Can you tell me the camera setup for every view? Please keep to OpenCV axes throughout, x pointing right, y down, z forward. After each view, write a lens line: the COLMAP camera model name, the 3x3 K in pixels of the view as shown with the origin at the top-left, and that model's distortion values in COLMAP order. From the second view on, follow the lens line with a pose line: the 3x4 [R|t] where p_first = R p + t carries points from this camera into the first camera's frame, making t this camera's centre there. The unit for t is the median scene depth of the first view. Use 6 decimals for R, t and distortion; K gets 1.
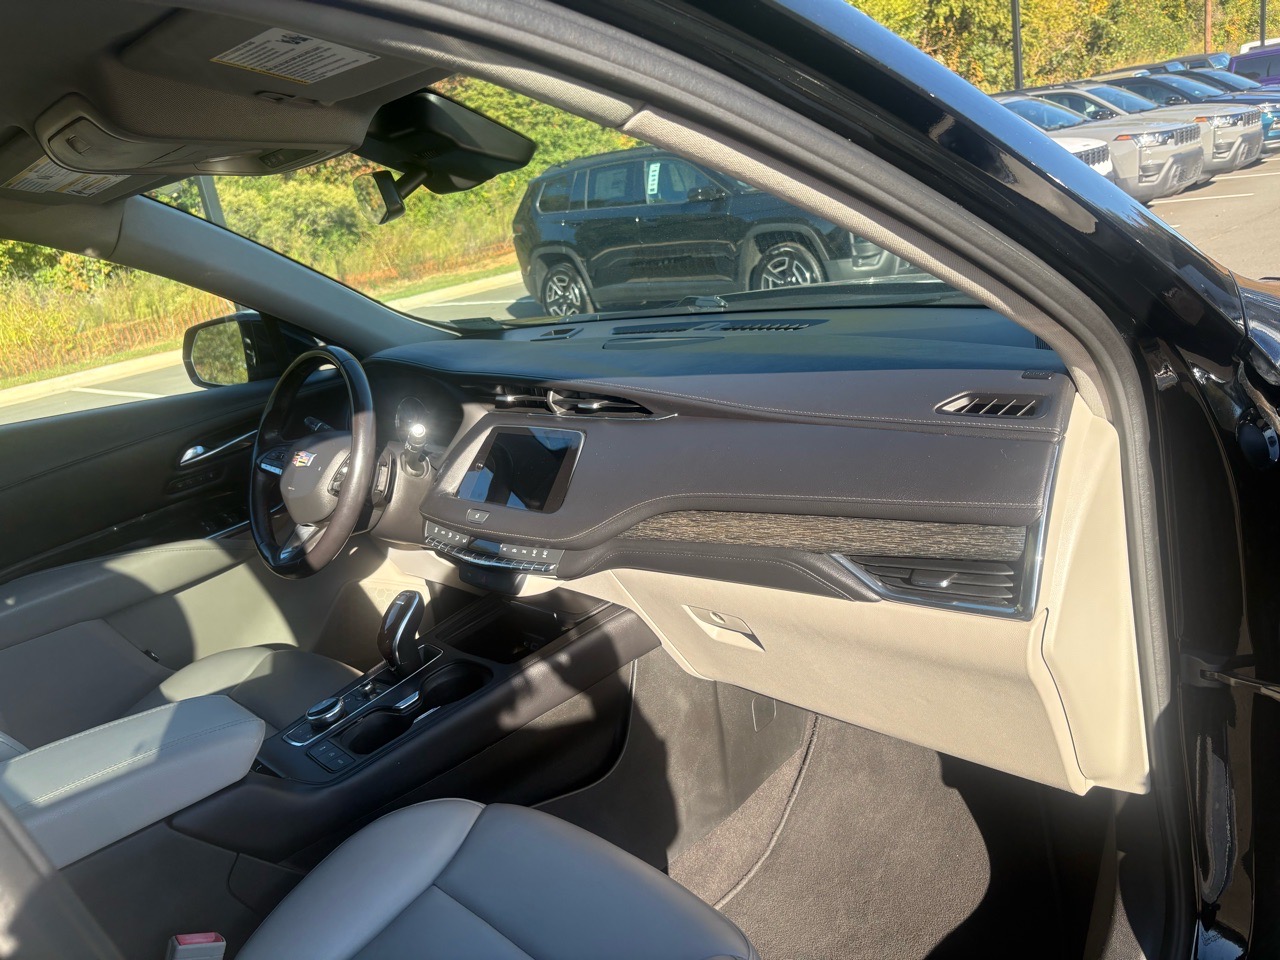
lens RADIAL K [[980.1, 0, 624.9], [0, 980.1, 484.1], [0, 0, 1]] dist [0.056727, -0.082118]
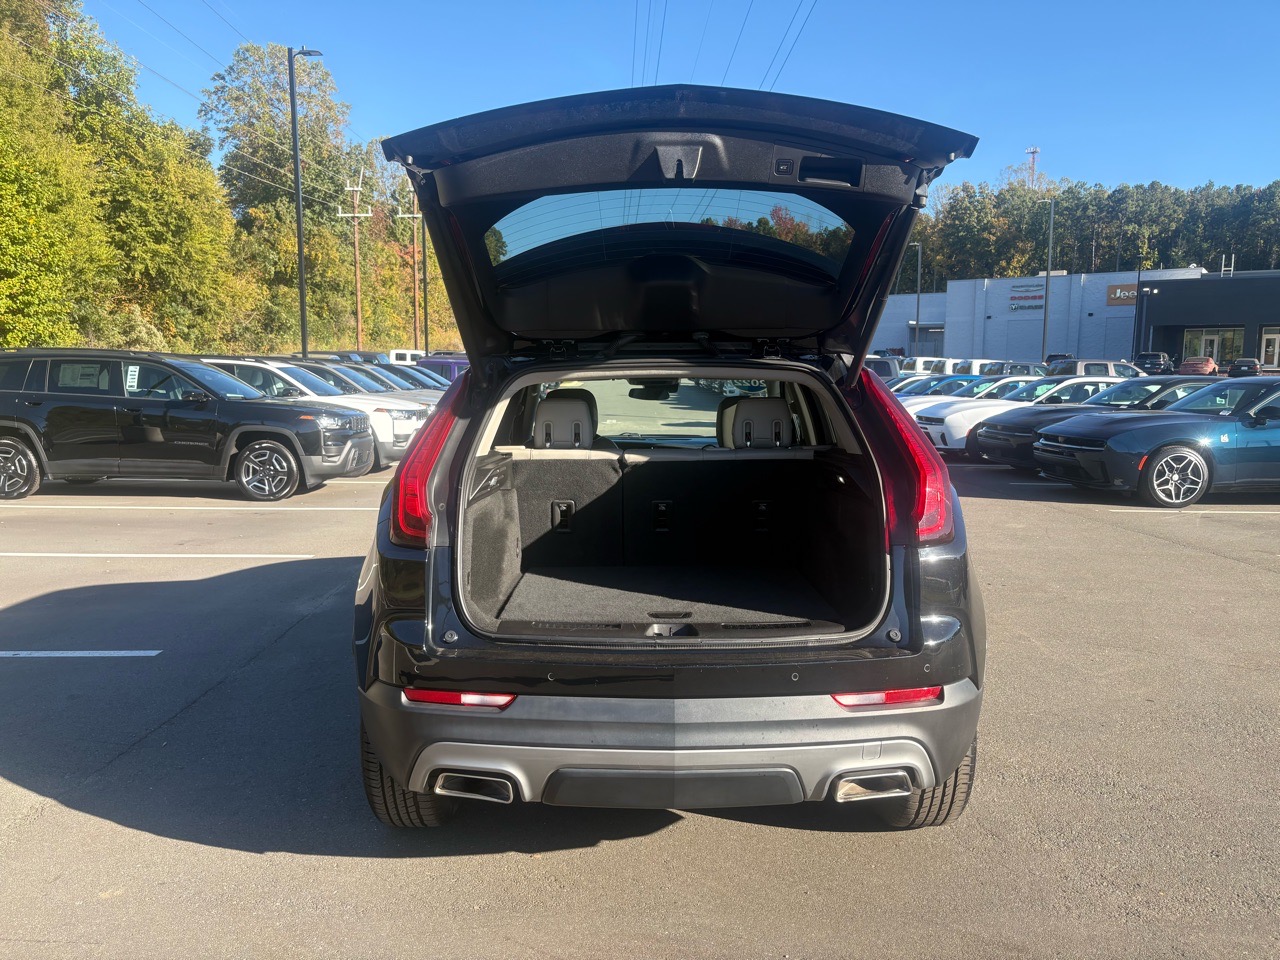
lens RADIAL K [[980.1, 0, 624.9], [0, 980.1, 484.1], [0, 0, 1]] dist [0.056727, -0.082118]
pose [[0.675108, 0.090608, 0.732134, -0.093385], [0.093158, 0.974014, -0.206444, 0.026154], [-0.731814, 0.207576, 0.649123, -0.042412]]
